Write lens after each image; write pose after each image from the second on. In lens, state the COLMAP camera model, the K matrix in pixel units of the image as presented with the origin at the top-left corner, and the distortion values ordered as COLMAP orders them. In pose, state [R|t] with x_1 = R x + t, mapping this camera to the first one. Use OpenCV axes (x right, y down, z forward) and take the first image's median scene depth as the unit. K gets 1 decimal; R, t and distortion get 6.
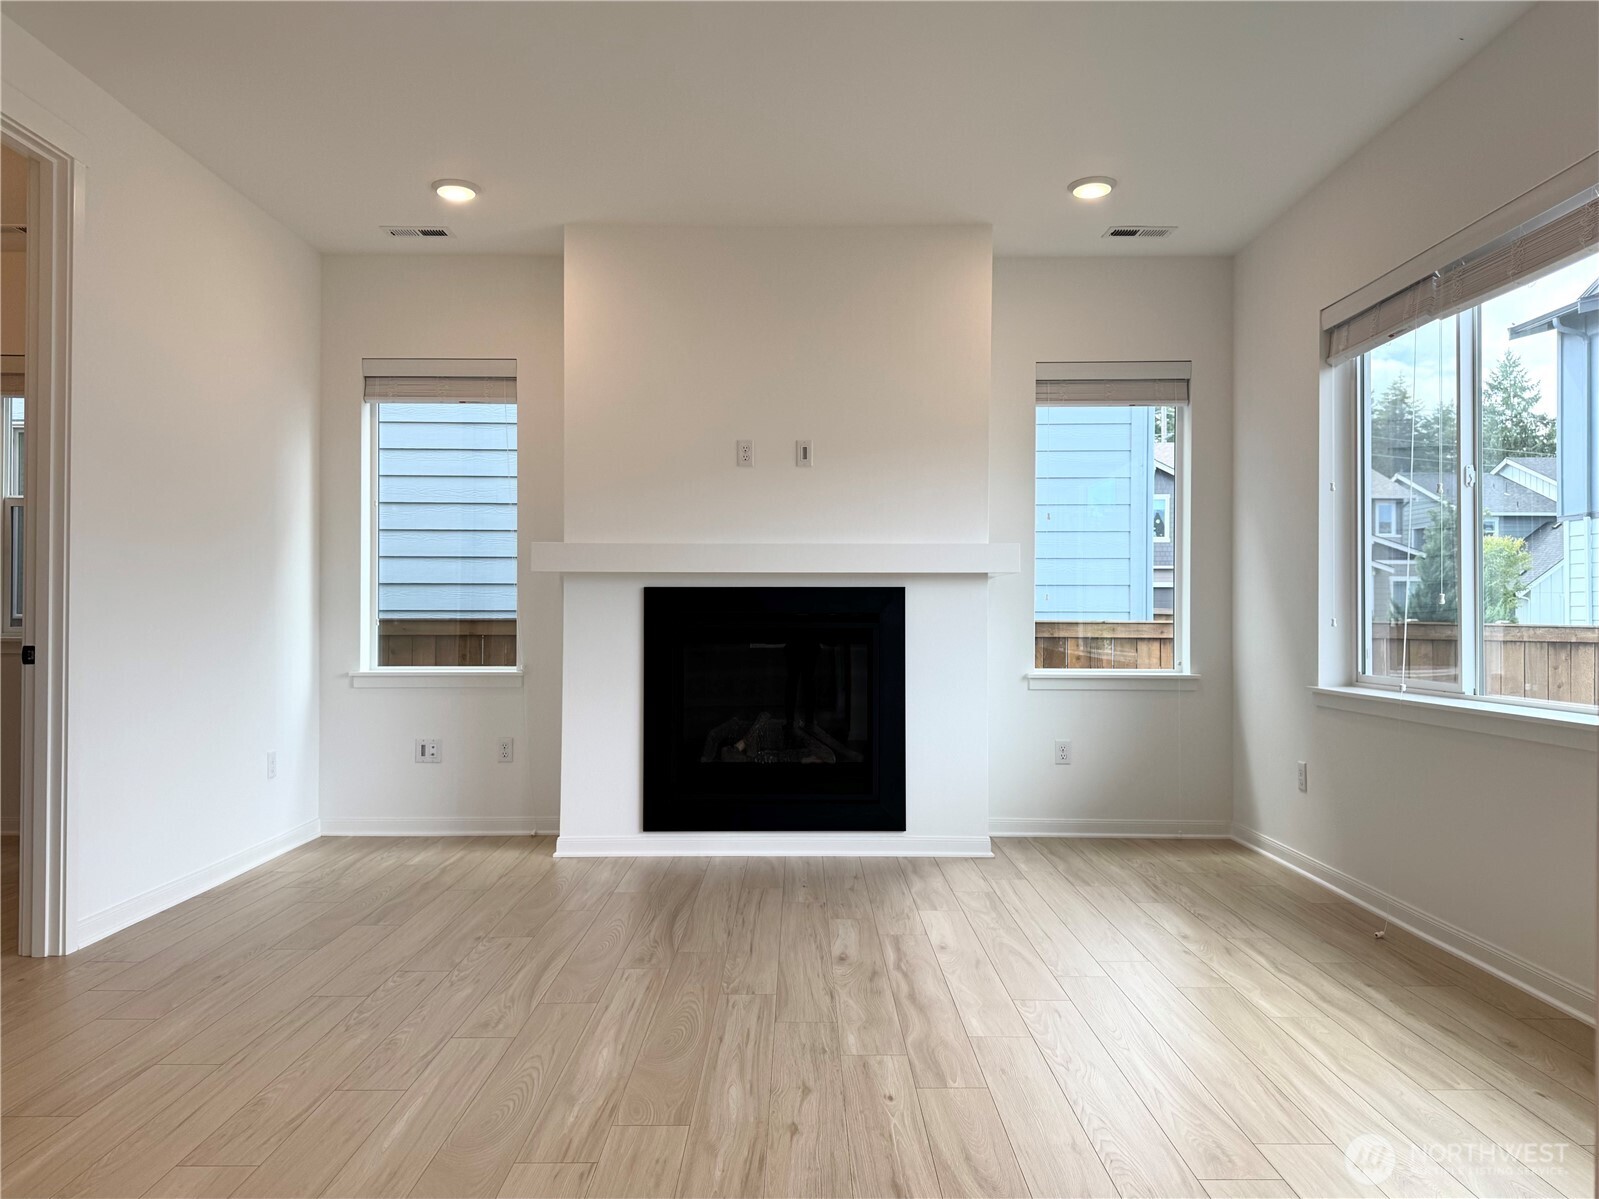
lens RADIAL K [[1148.1, 0, 791.1], [0, 1148.1, 606.3], [0, 0, 1]] dist [0.111363, -0.174267]
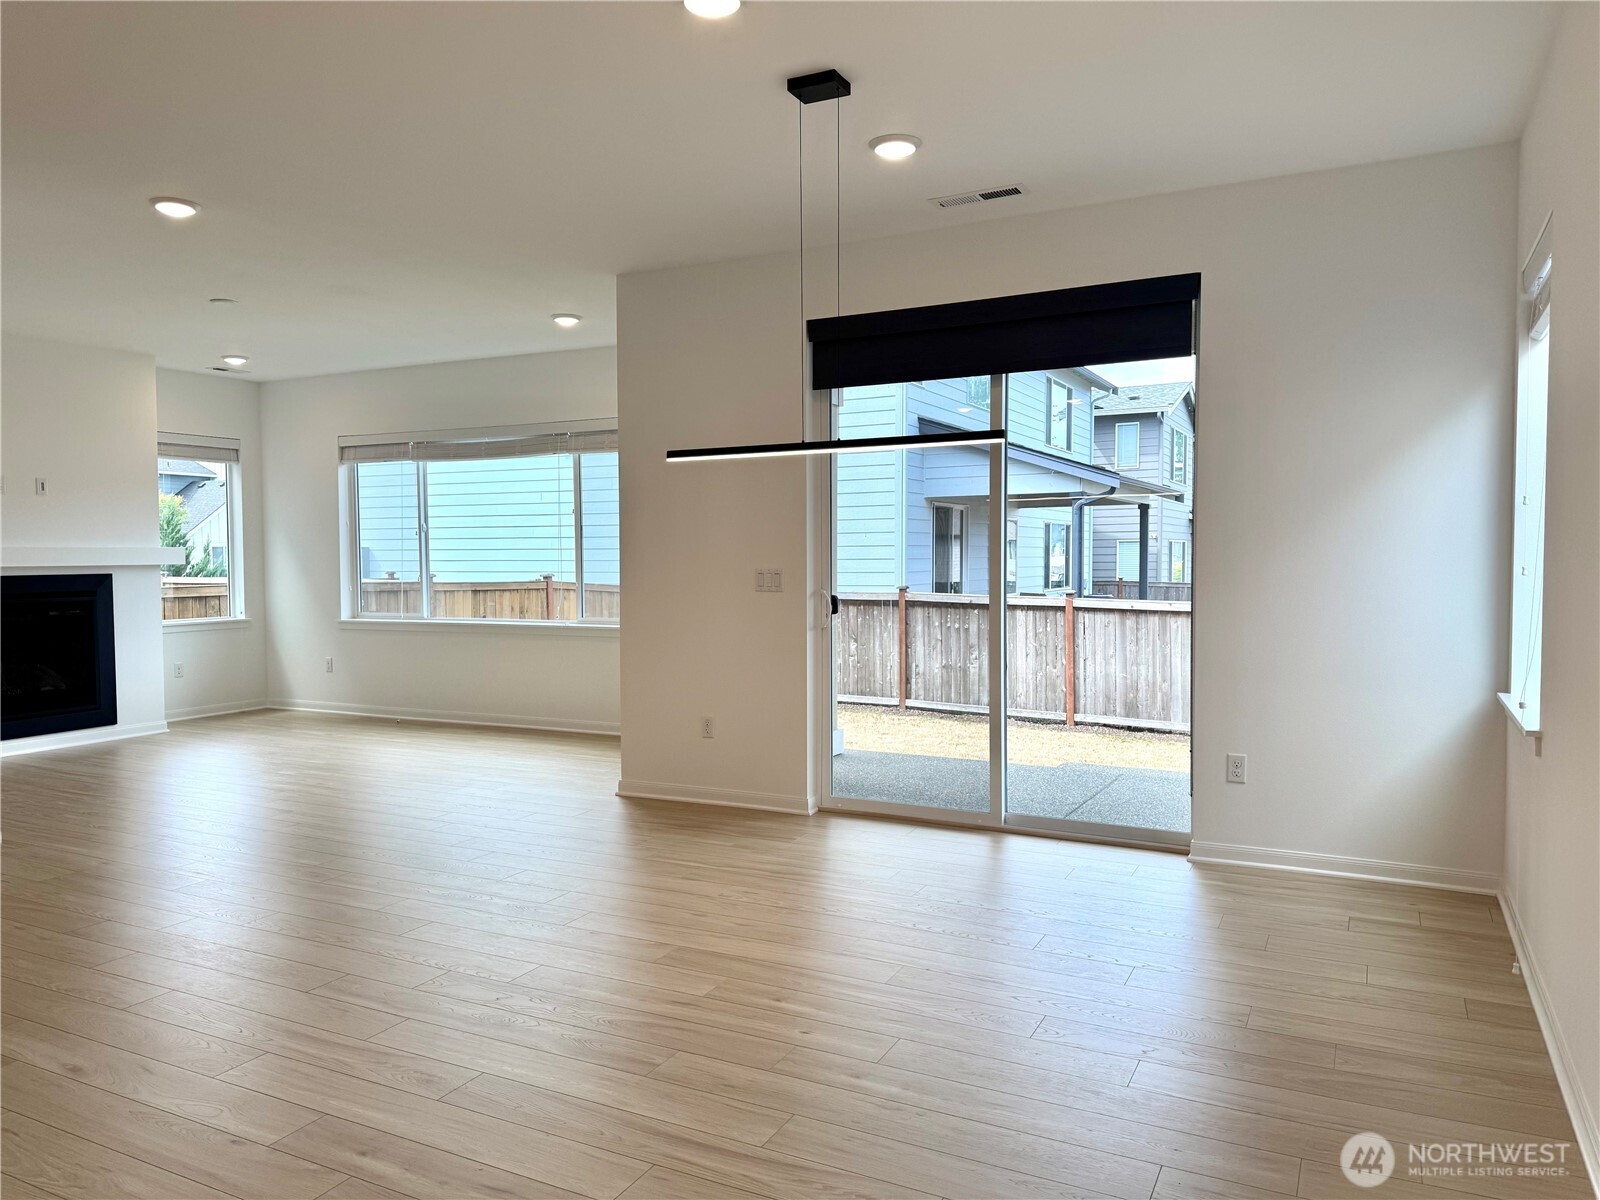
lens RADIAL K [[1128.2, 0, 794.0], [0, 1128.2, 602.8], [0, 0, 1]] dist [0.102142, -0.158260]
pose [[0.458674, -0.043974, 0.887516, -0.880065], [0.001575, 0.998813, 0.048675, -0.052259], [-0.888603, -0.020928, 0.458199, -0.576095]]
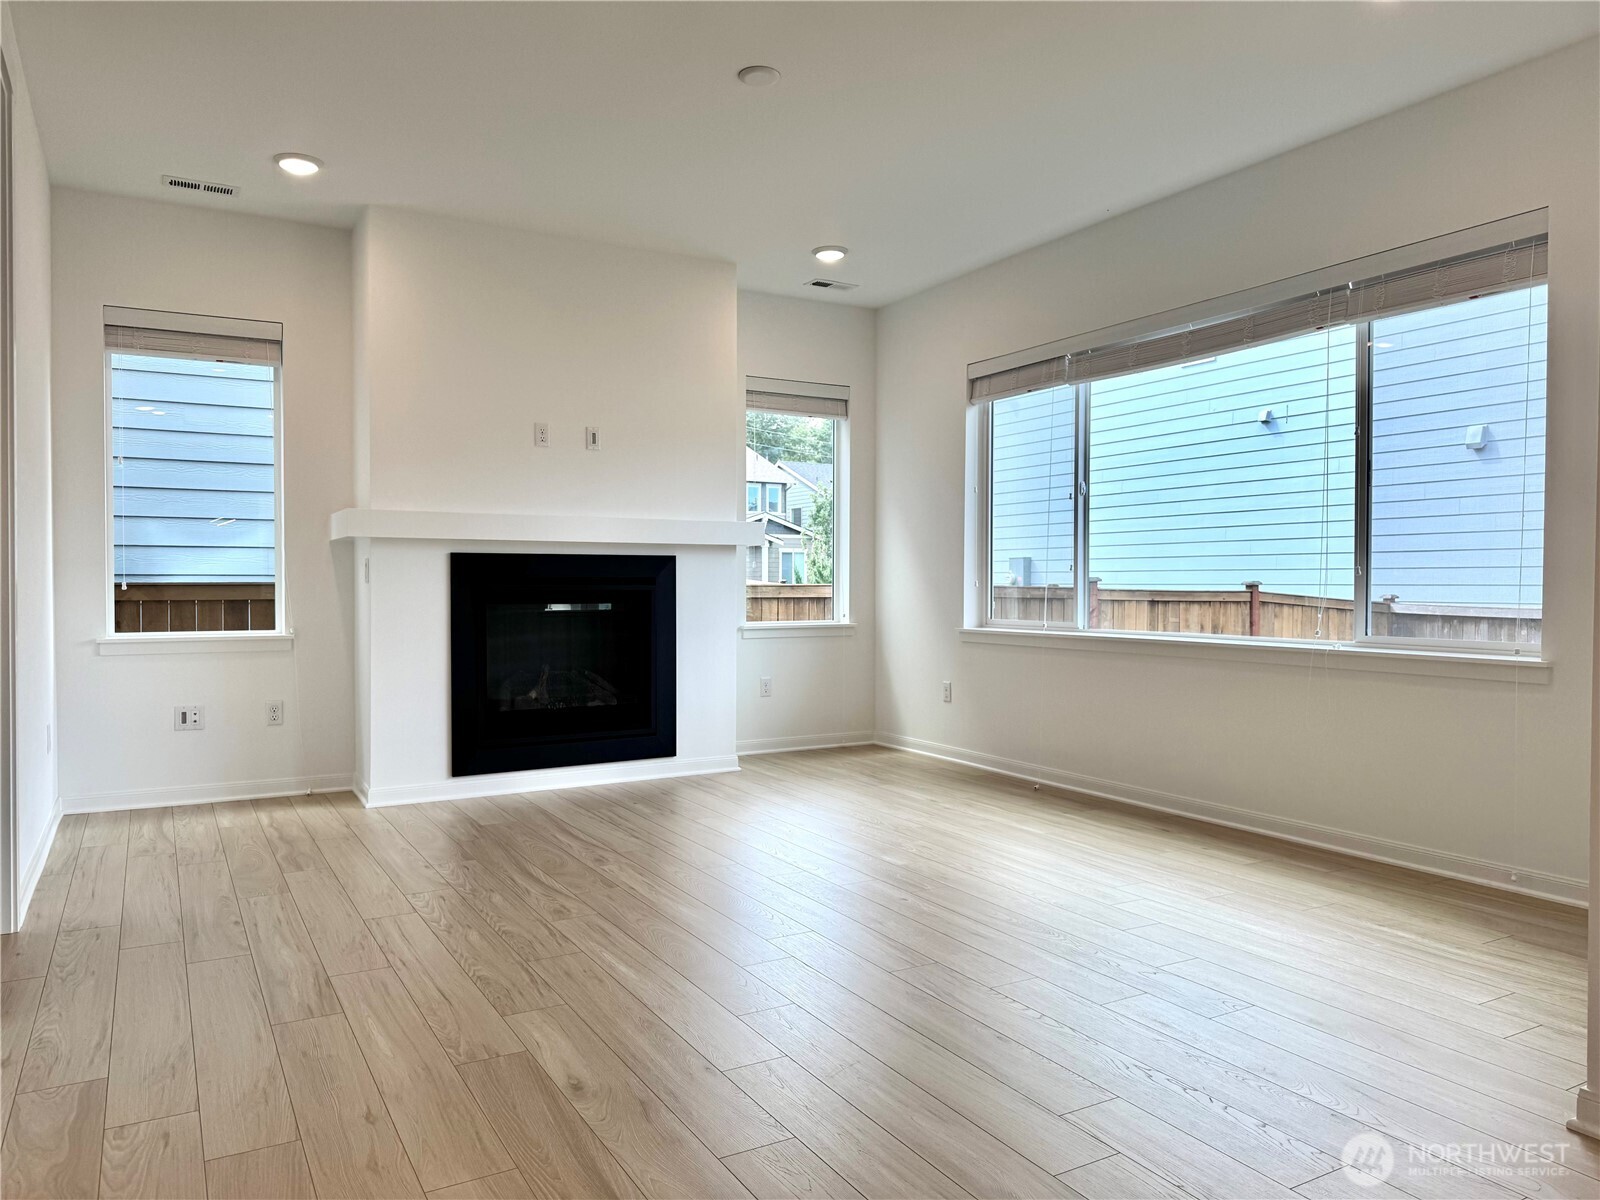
lens RADIAL K [[1128.2, 0, 794.0], [0, 1128.2, 602.8], [0, 0, 1]] dist [0.102142, -0.158260]
pose [[0.866608, -0.010765, 0.498874, -0.383504], [-0.002755, 0.999649, 0.026357, 0.001200], [-0.498983, -0.024215, 0.866274, -0.091793]]
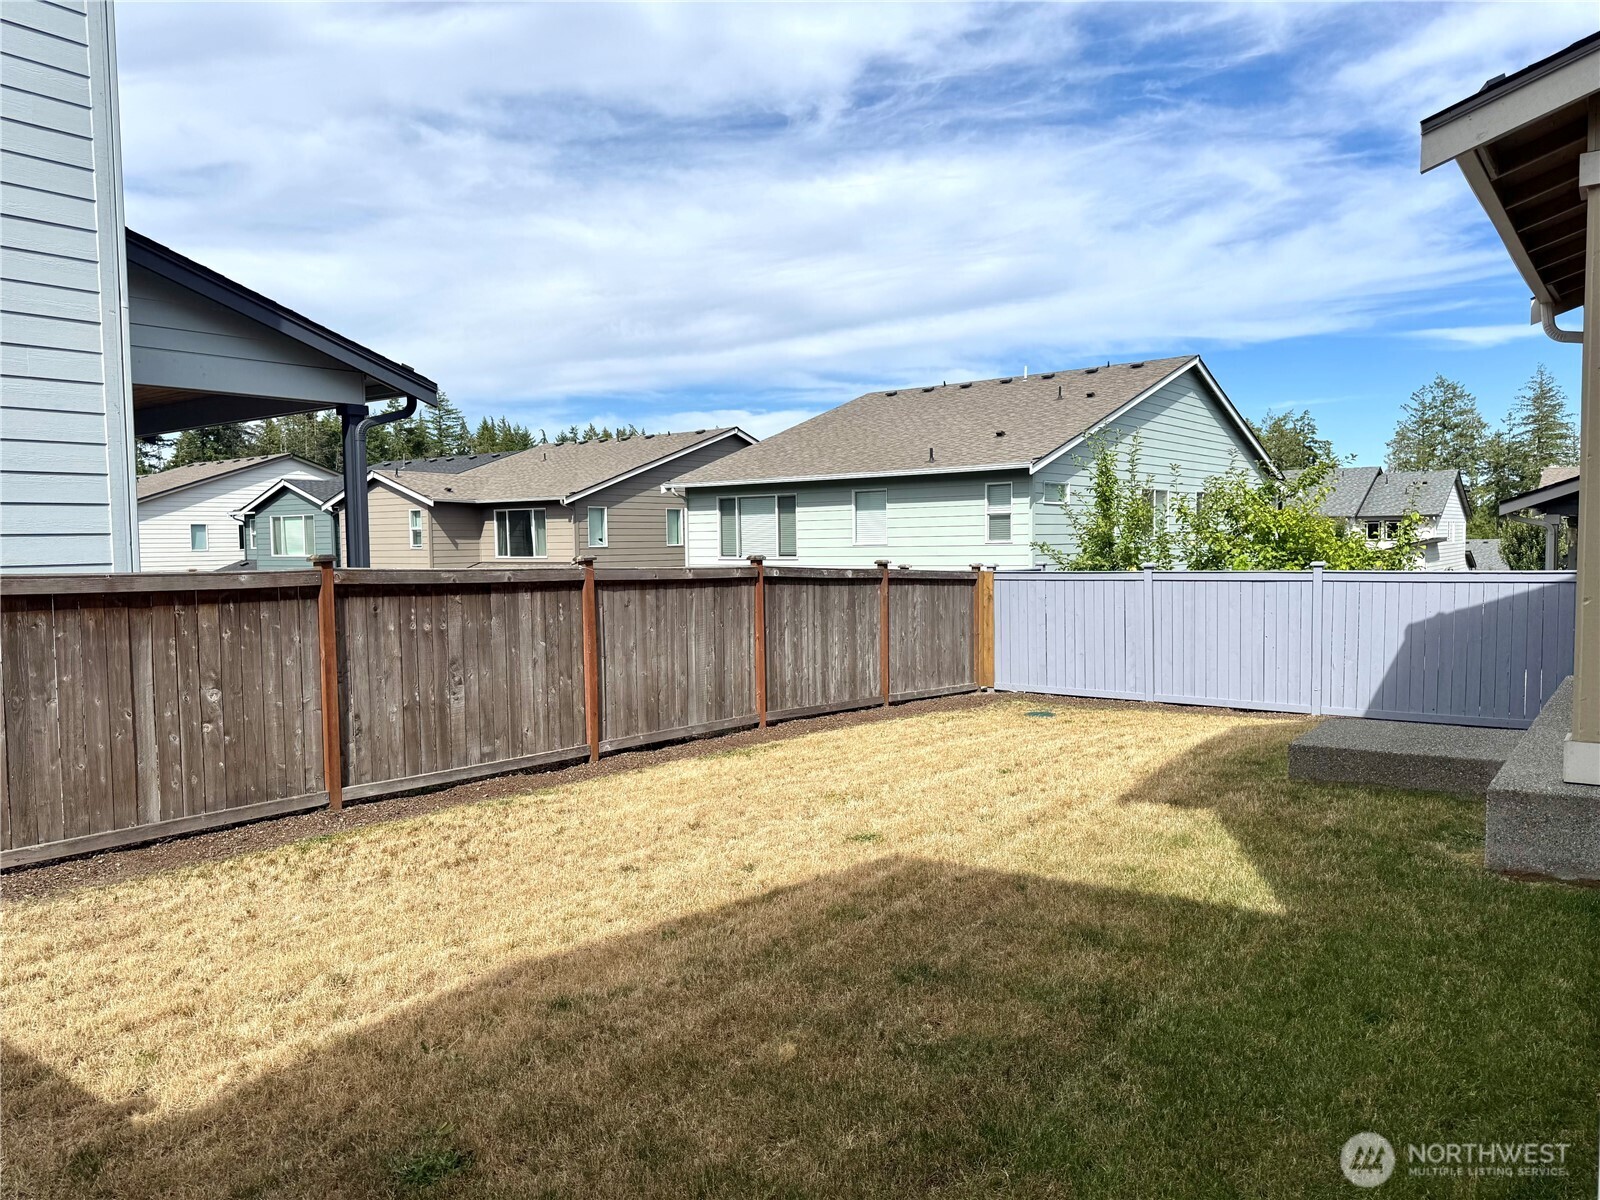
lens RADIAL K [[1128.2, 0, 794.0], [0, 1128.2, 602.8], [0, 0, 1]] dist [0.102142, -0.158260]
pose [[-0.801699, -0.033077, 0.596812, 0.530366], [0.001467, 0.998356, 0.057301, 0.024211], [-0.597726, 0.046814, -0.800332, 1.323868]]
